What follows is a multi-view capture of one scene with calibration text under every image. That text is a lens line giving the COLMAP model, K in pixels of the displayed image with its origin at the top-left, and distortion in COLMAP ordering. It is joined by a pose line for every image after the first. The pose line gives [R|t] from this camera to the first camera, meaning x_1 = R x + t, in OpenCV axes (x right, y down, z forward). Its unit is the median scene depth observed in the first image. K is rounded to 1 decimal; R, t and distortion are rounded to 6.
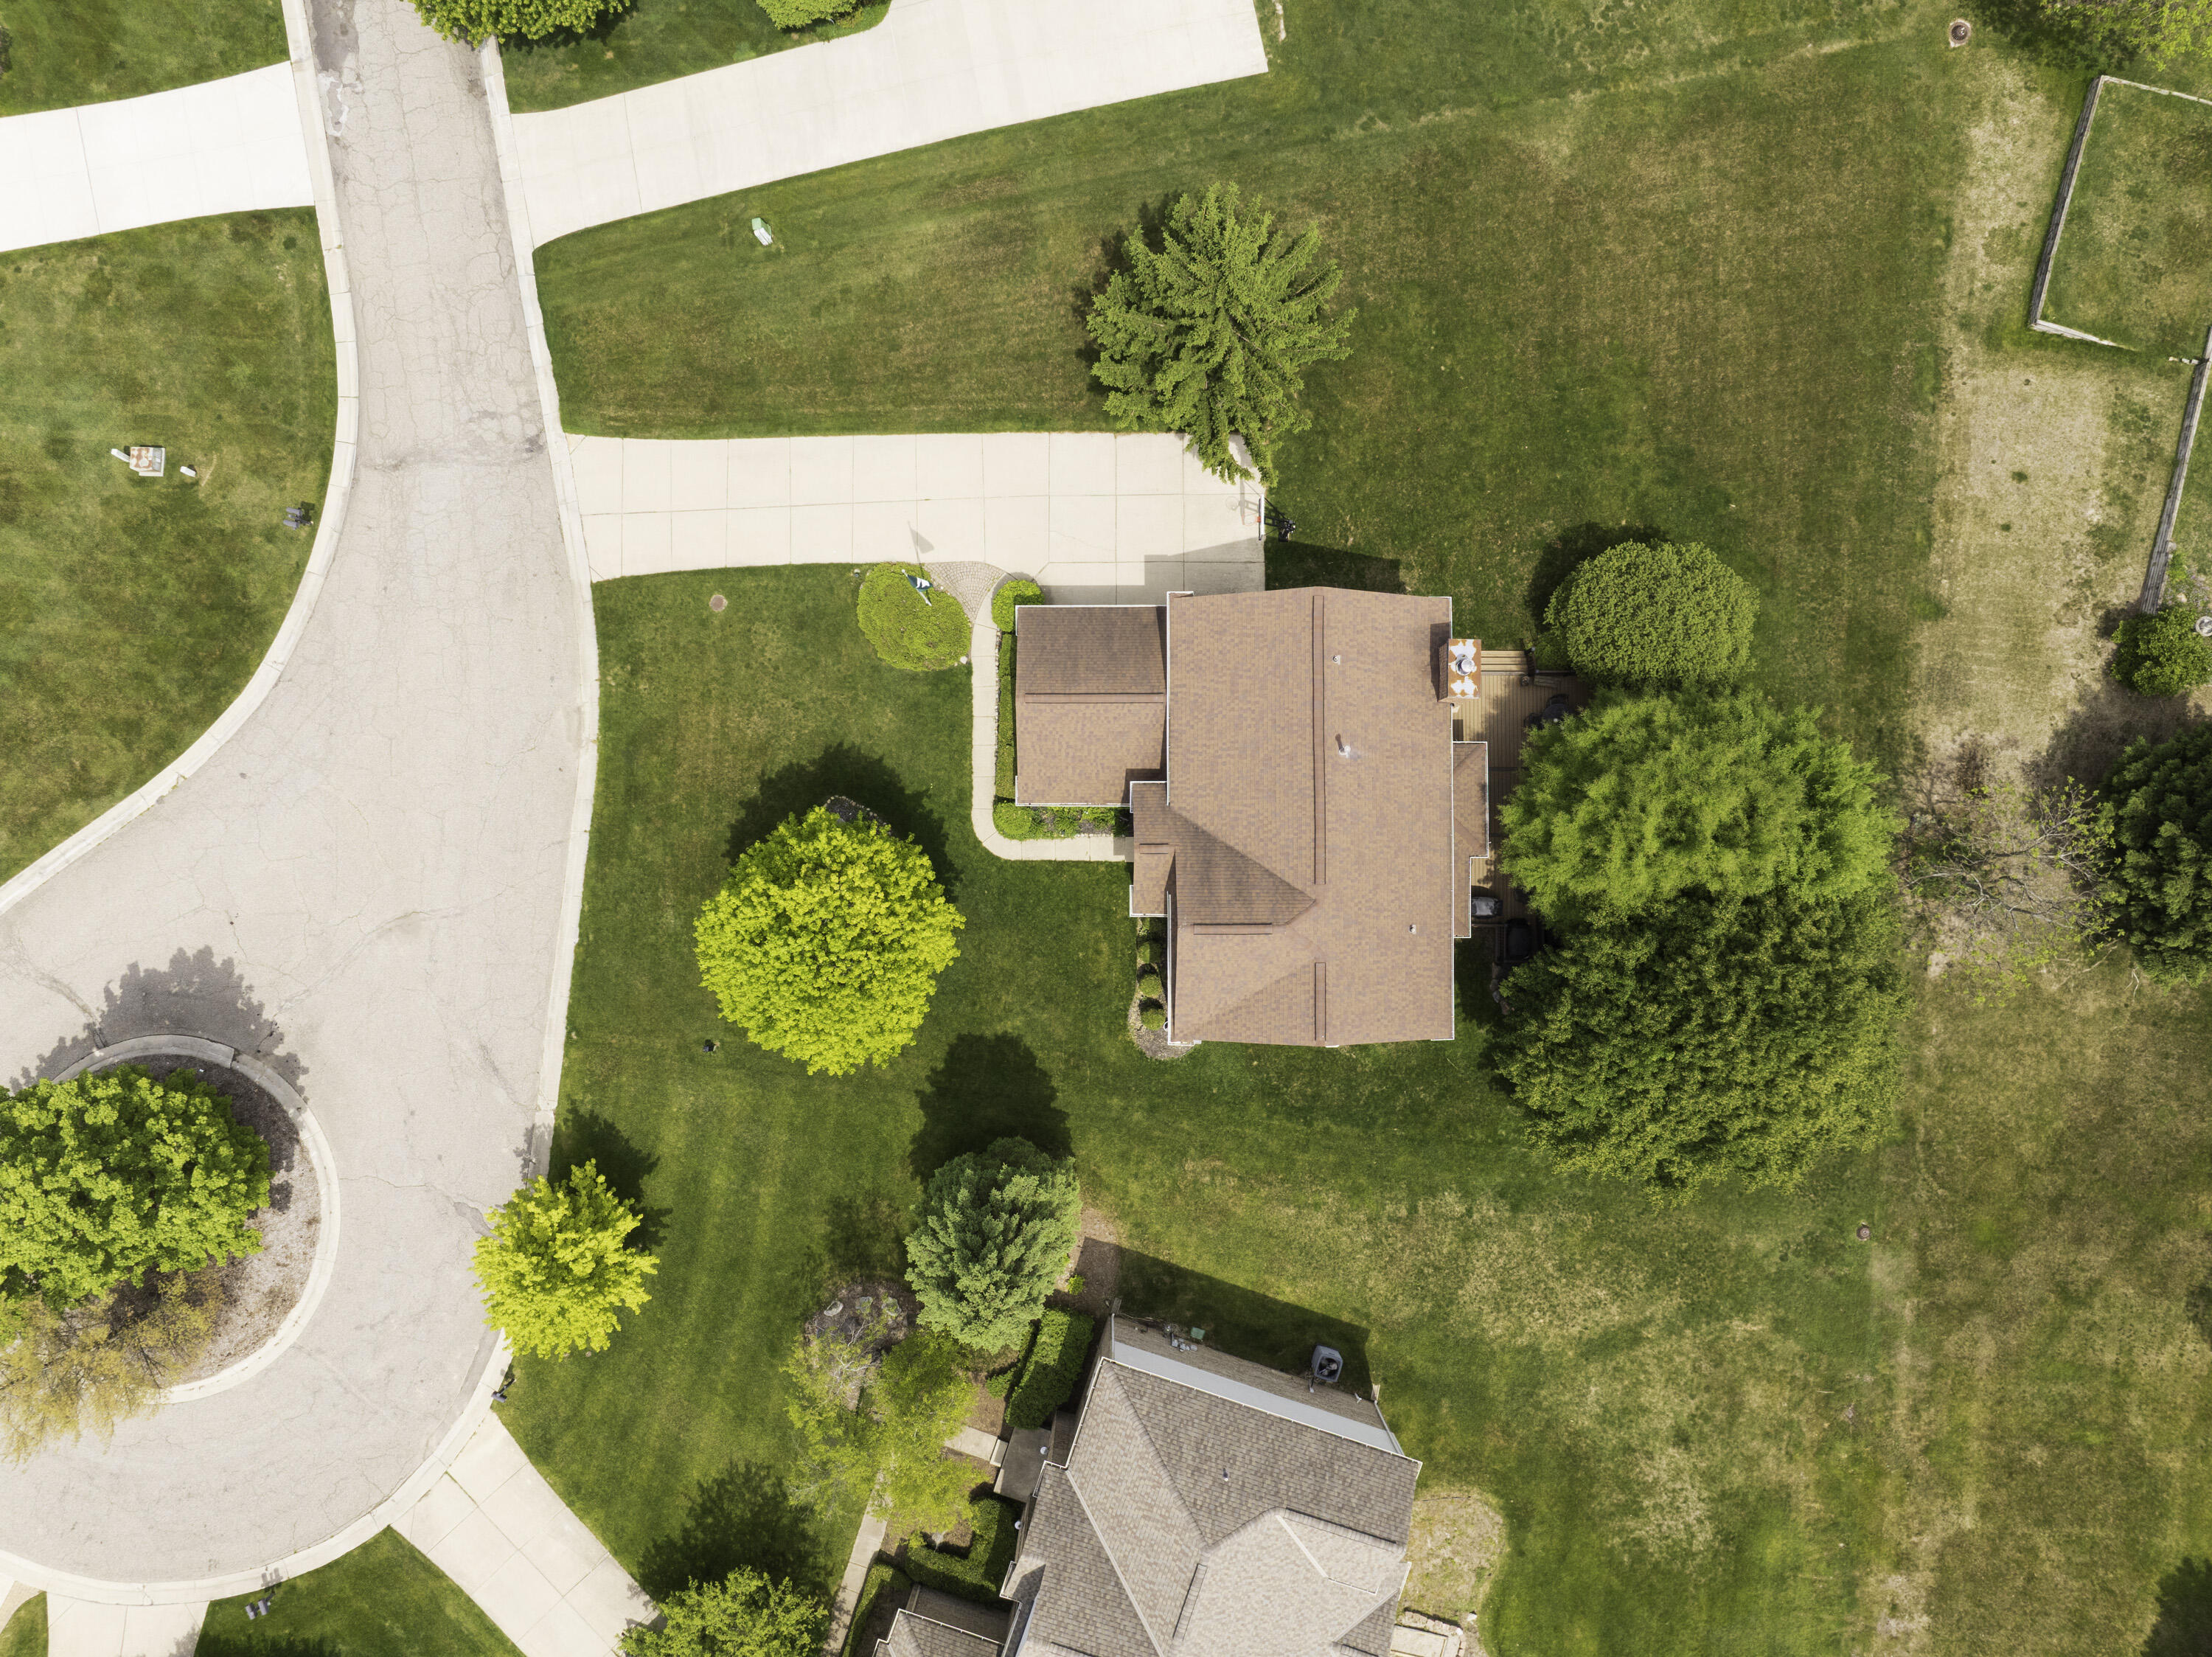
lens RADIAL K [[1551.3, 0, 1106.0], [0, 1551.3, 828.5], [0, 0, 1]] dist [-0.041029, 0.001670]
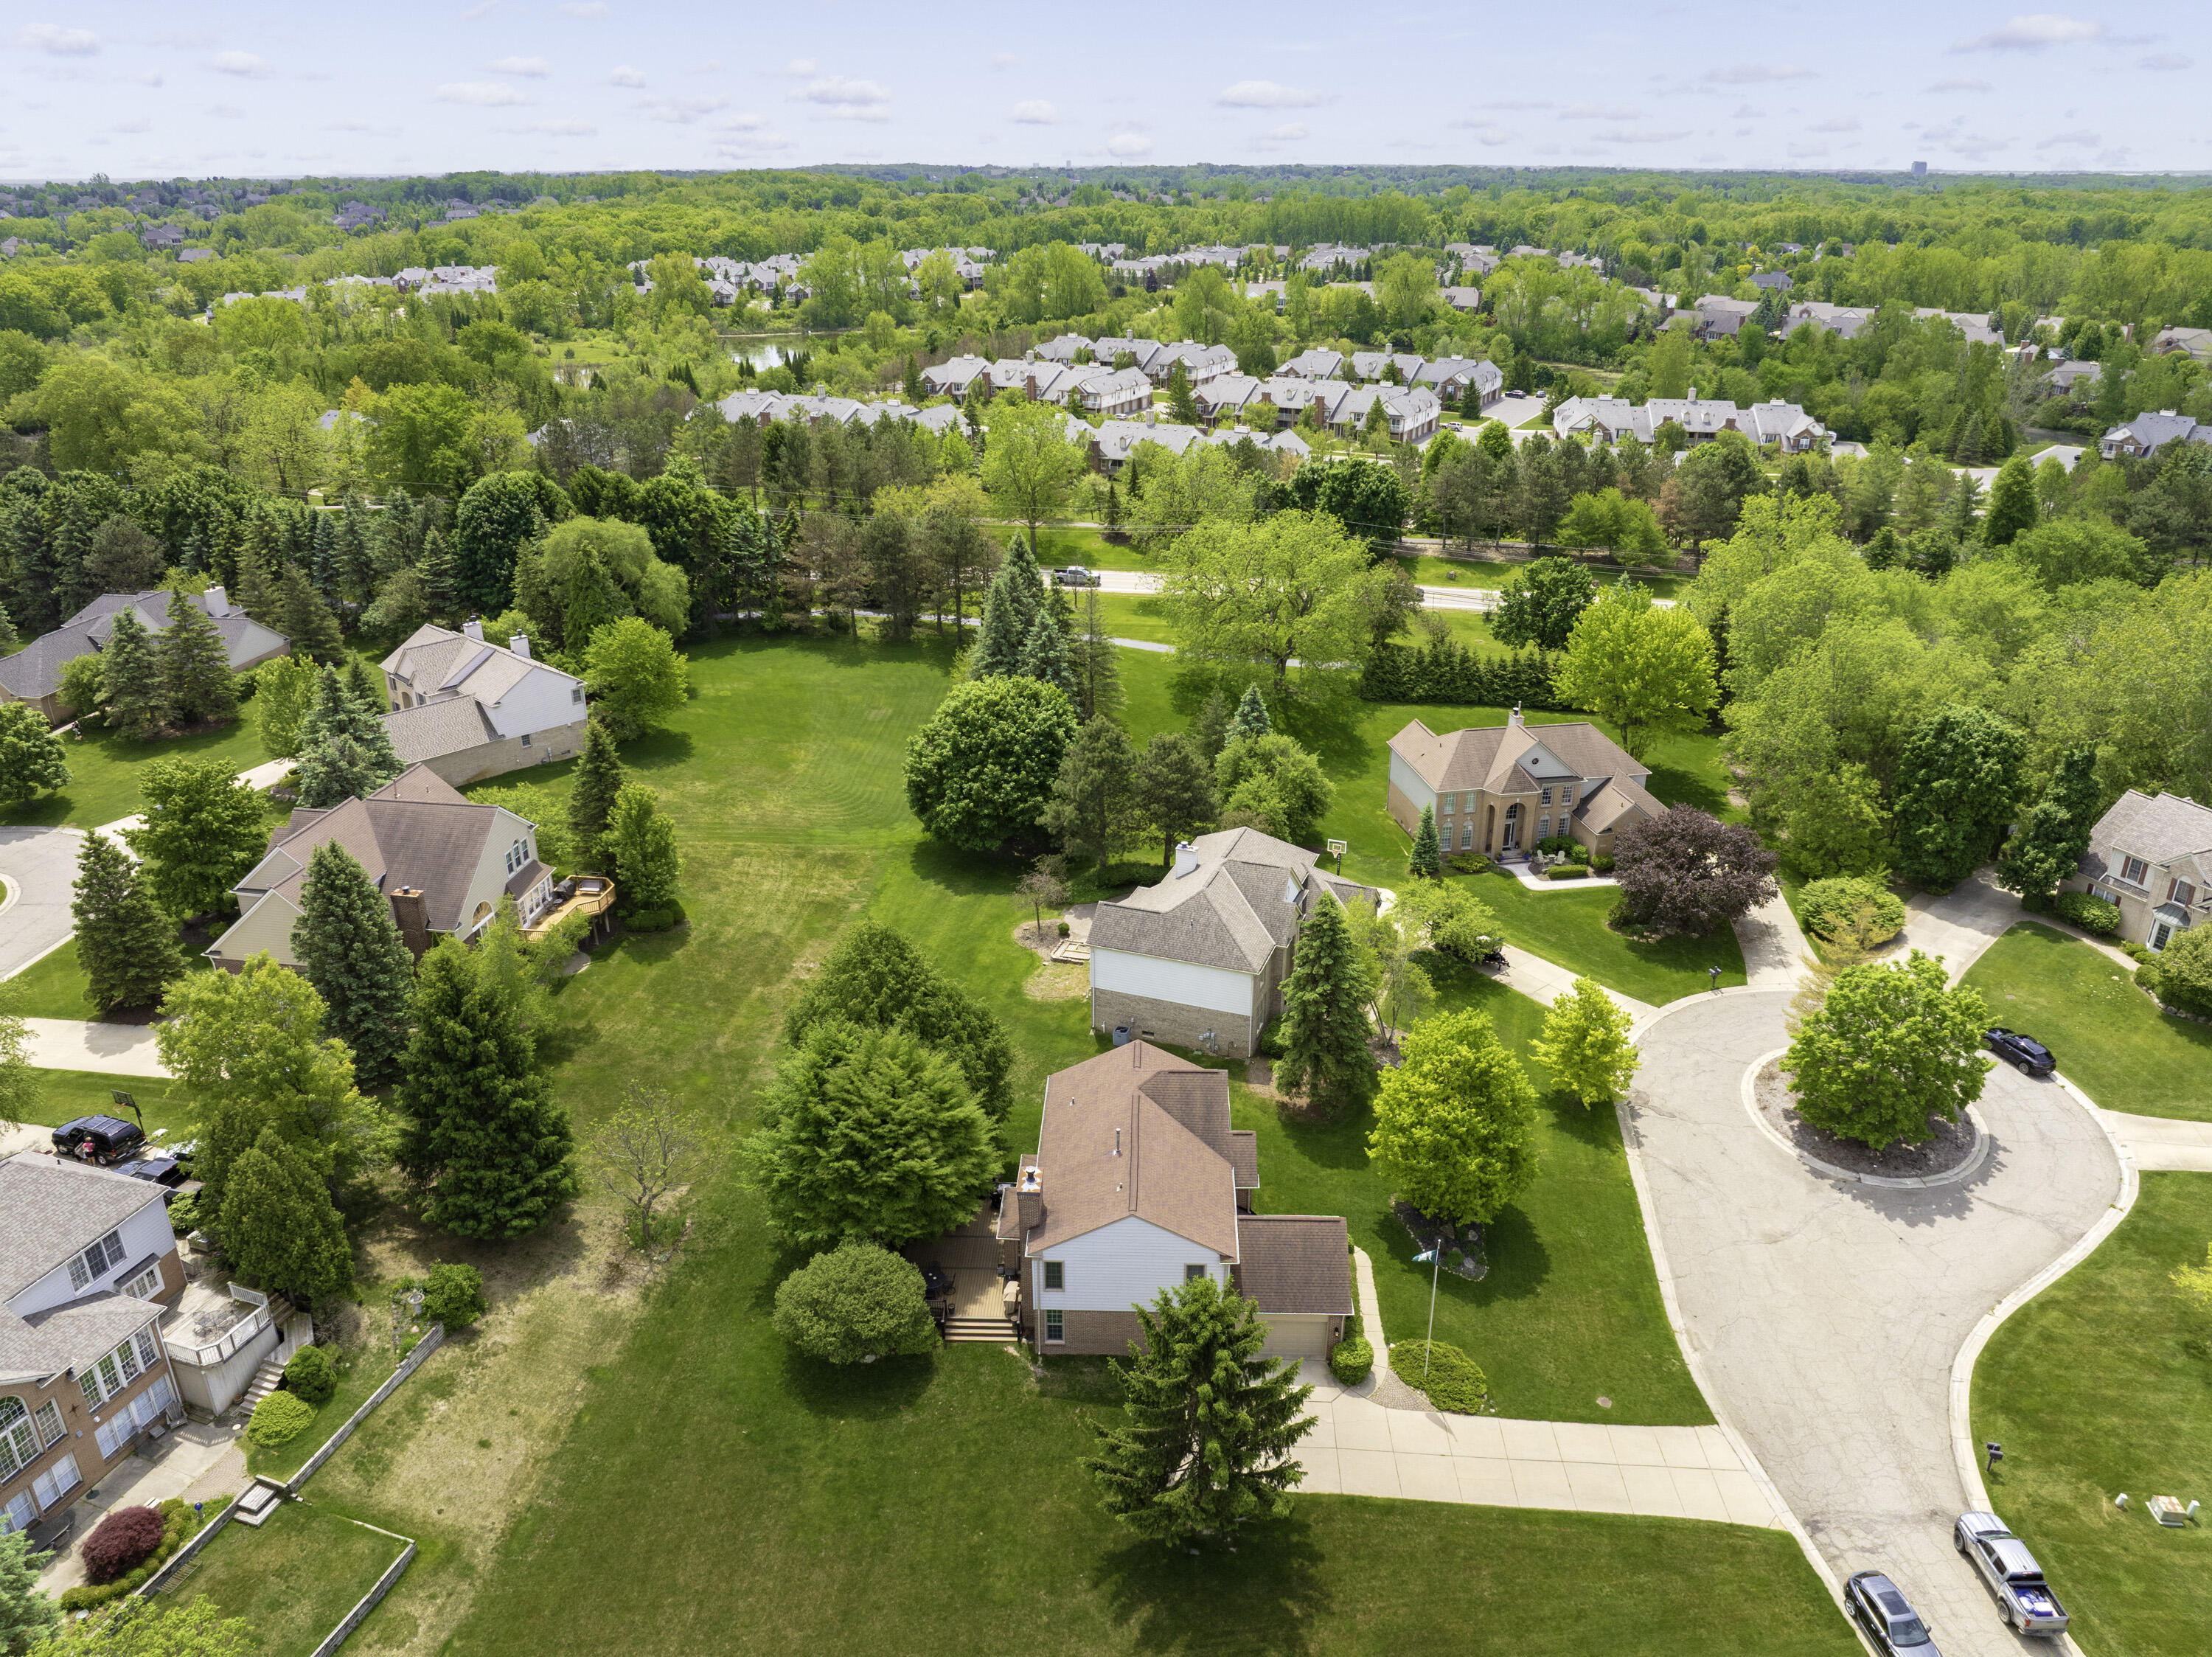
lens RADIAL K [[1551.3, 0, 1106.0], [0, 1551.3, 828.5], [0, 0, 1]] dist [-0.041029, 0.001670]
pose [[-0.999287, -0.015831, 0.034276, 0.101340], [0.037729, -0.385055, 0.922122, -1.088660], [-0.001400, 0.922758, 0.385378, 0.131043]]
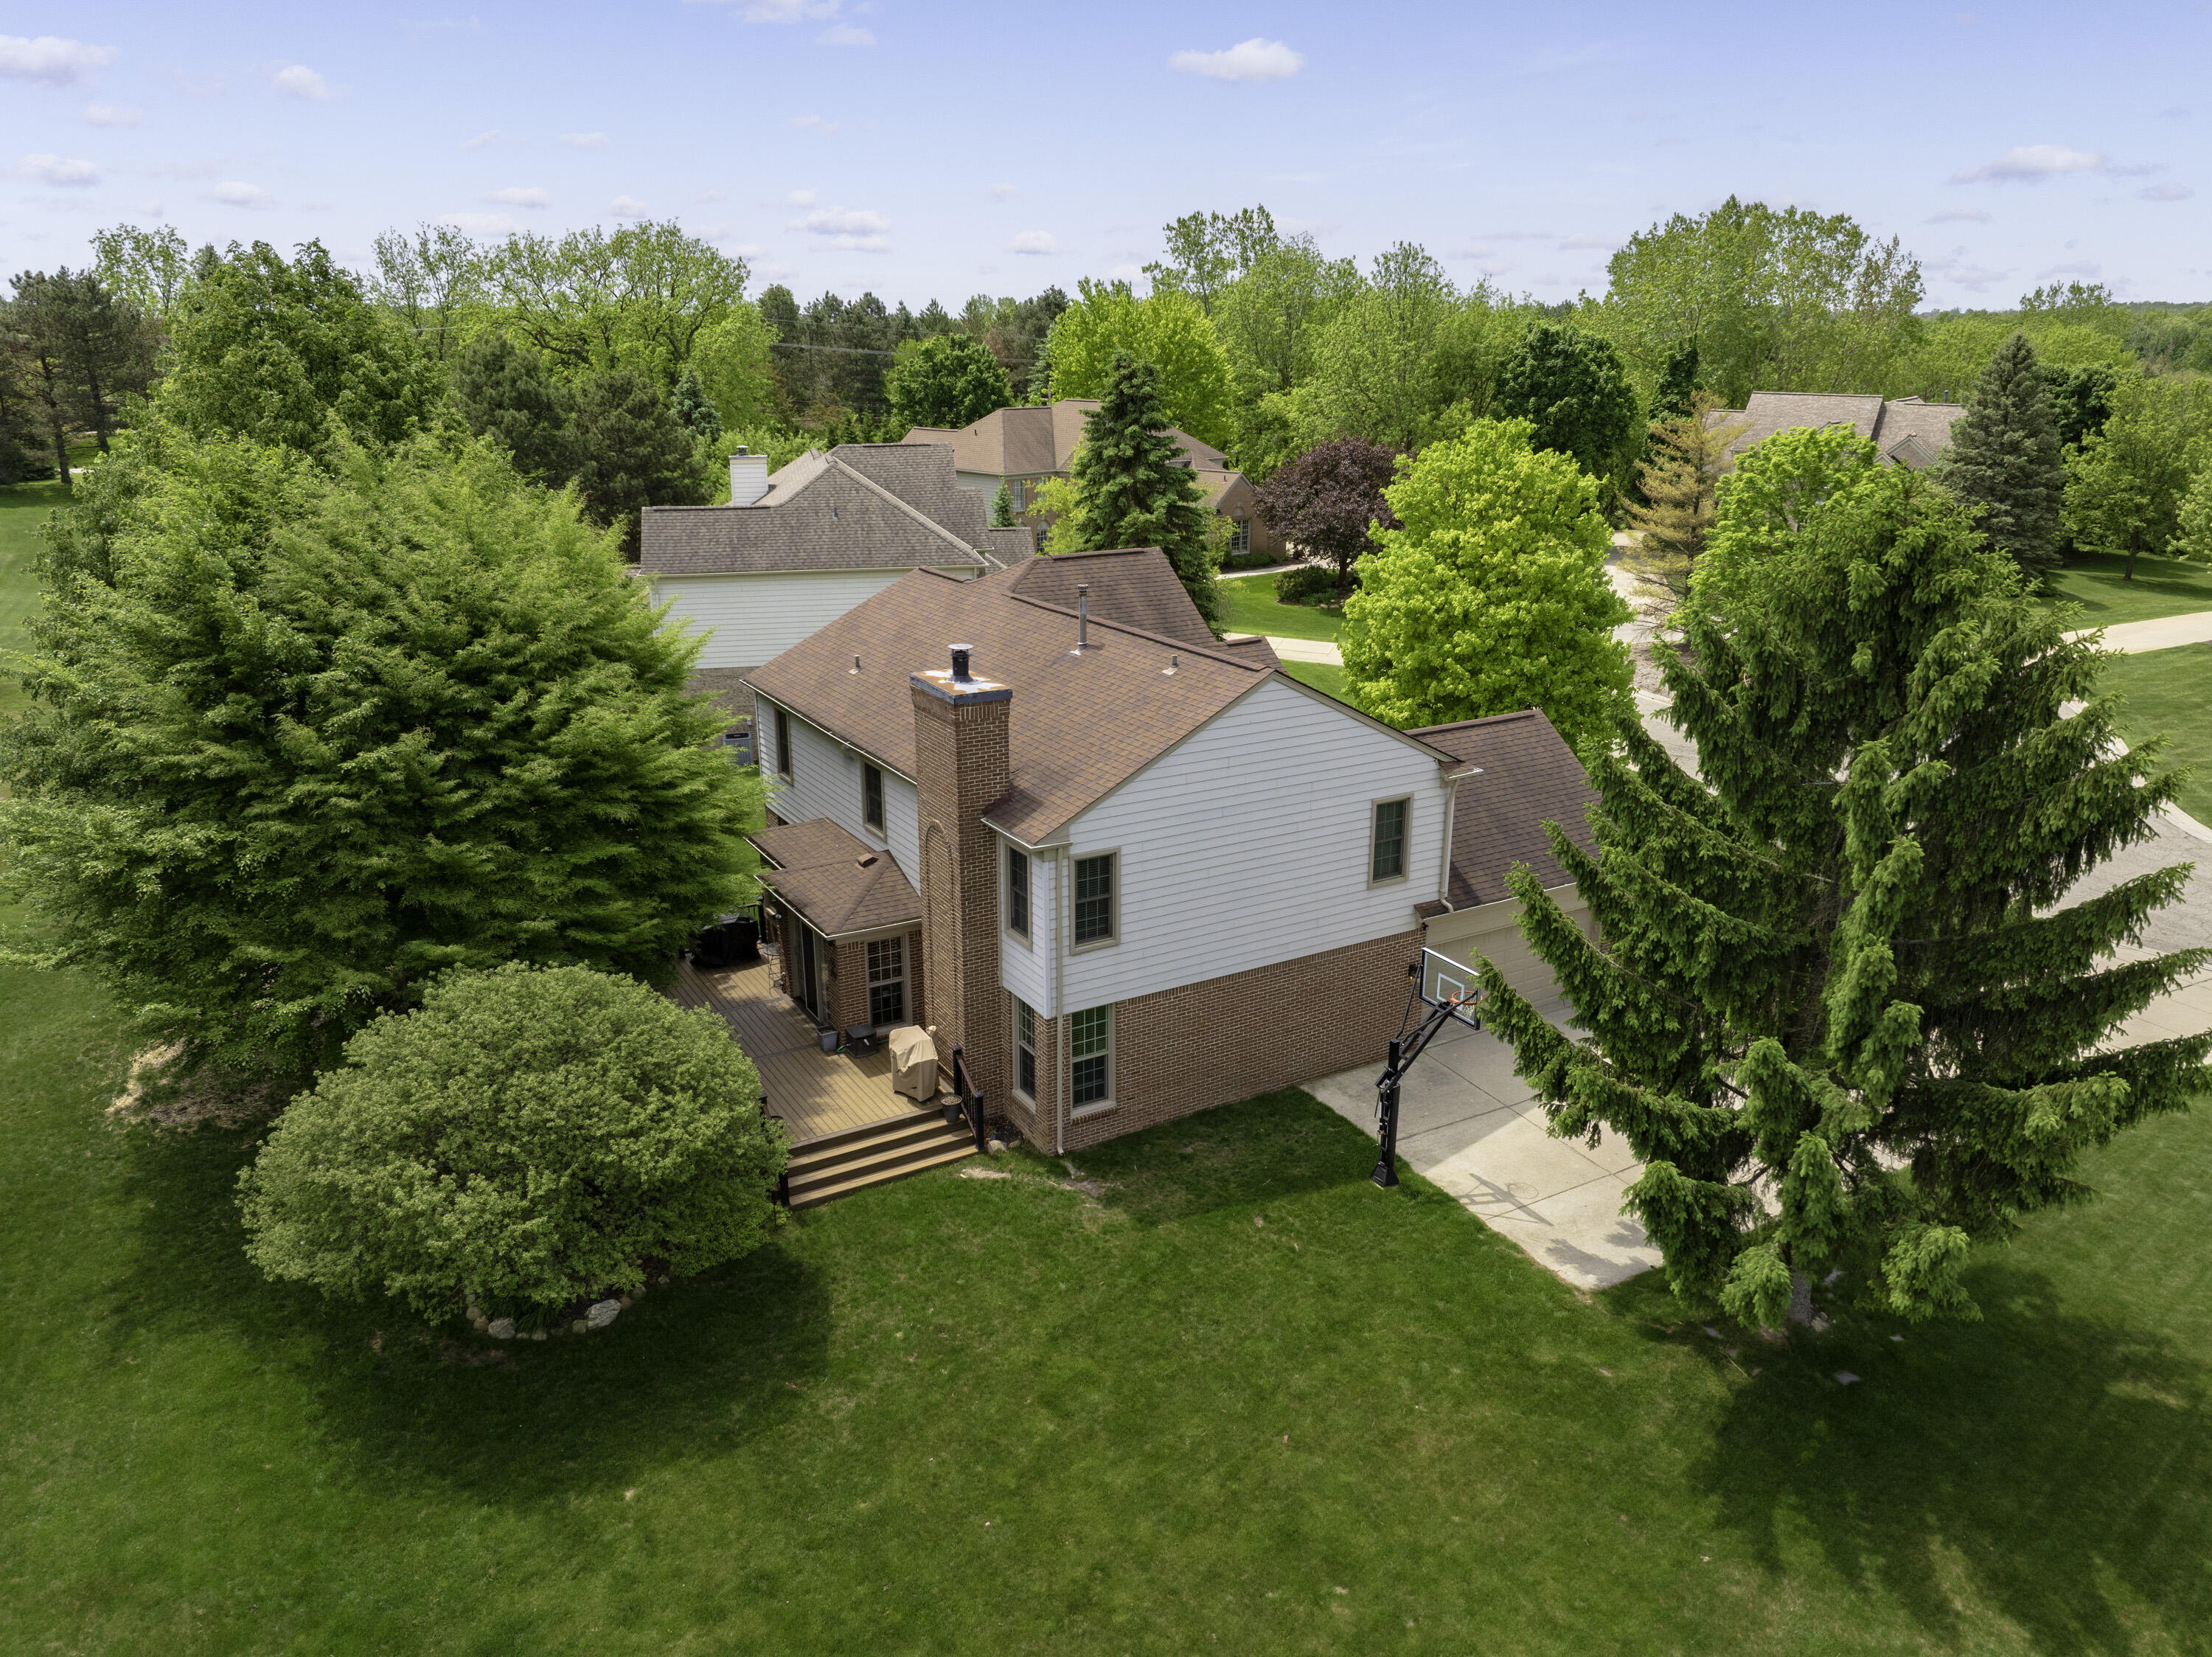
lens RADIAL K [[1551.3, 0, 1106.0], [0, 1551.3, 828.5], [0, 0, 1]] dist [-0.041029, 0.001670]
pose [[-0.862453, 0.148561, -0.483843, 0.383281], [-0.506120, -0.245382, 0.826819, -0.489012], [0.004106, 0.957976, 0.286820, 0.758964]]
